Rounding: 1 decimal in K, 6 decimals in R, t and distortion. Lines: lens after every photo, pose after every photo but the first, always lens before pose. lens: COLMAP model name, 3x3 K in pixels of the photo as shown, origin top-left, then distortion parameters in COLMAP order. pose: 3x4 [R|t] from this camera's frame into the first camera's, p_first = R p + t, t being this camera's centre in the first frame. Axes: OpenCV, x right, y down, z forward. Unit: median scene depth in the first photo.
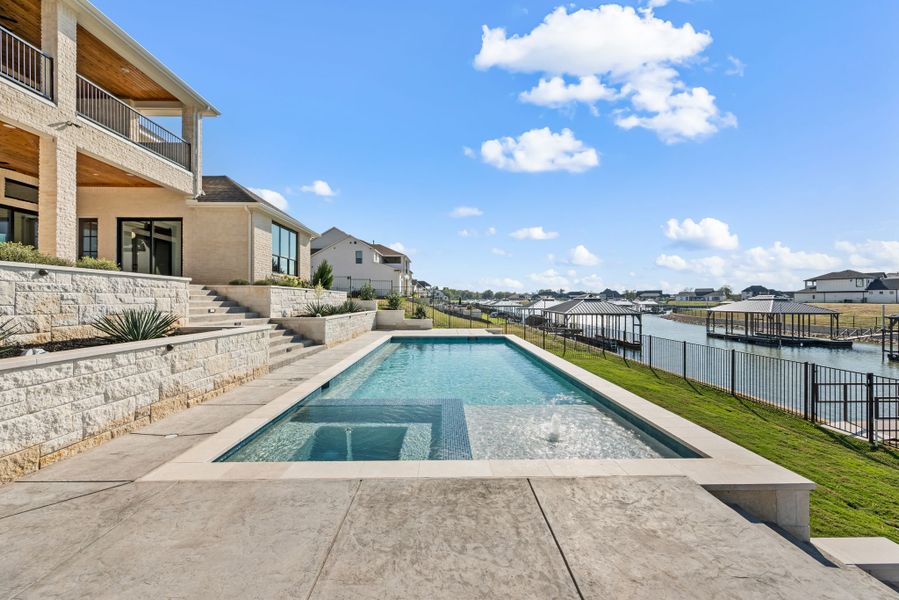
lens RADIAL K [[351.3, 0, 452.0], [0, 351.3, 300.0], [0, 0, 1]] dist [0.000154, 0.000060]
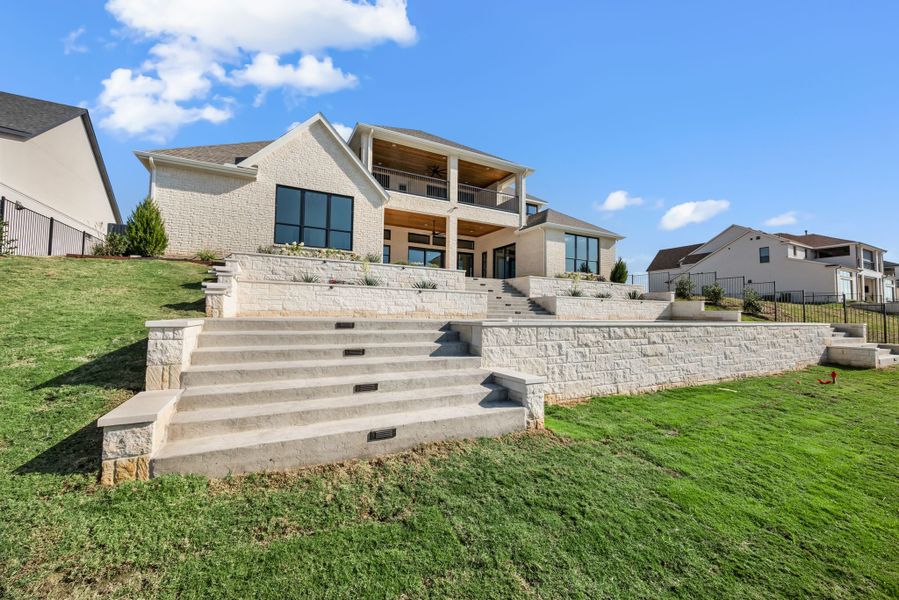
lens RADIAL K [[351.3, 0, 452.0], [0, 351.3, 300.0], [0, 0, 1]] dist [0.000154, 0.000060]
pose [[0.446001, -0.039366, -0.894166, 0.170892], [-0.009898, 0.998754, -0.048908, 0.035165], [0.894978, 0.030663, 0.445056, 0.009771]]
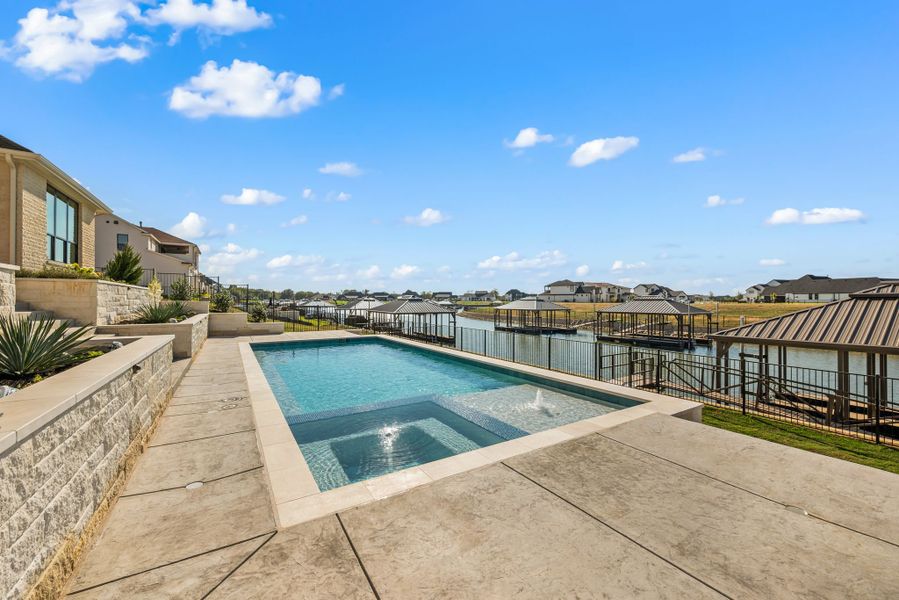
lens RADIAL K [[353.1, 0, 448.3], [0, 353.1, 299.8], [0, 0, 1]] dist [-0.000034, 0.000124]
pose [[0.860069, 0.001173, 0.510176, -0.068887], [-0.000556, 0.999999, -0.001362, -0.000163], [-0.510177, 0.000888, 0.860069, 0.008508]]
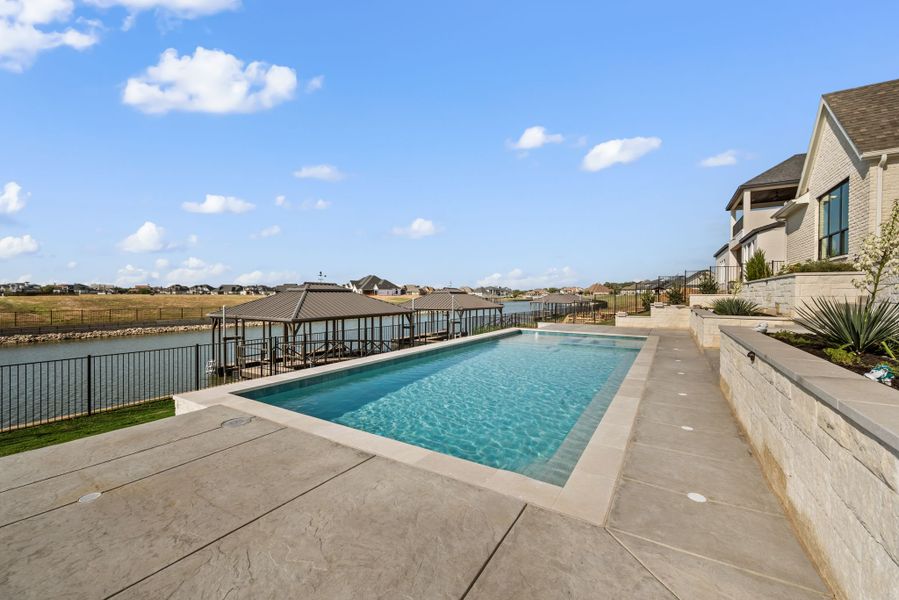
lens RADIAL K [[356.7, 0, 450.7], [0, 356.7, 296.5], [0, 0, 1]] dist [-0.002303, -0.000236]
pose [[-0.840321, -0.007758, 0.542034, -0.075373], [-0.006521, 0.999970, 0.004204, 0.002424], [-0.542050, -0.000002, -0.840346, 0.424442]]
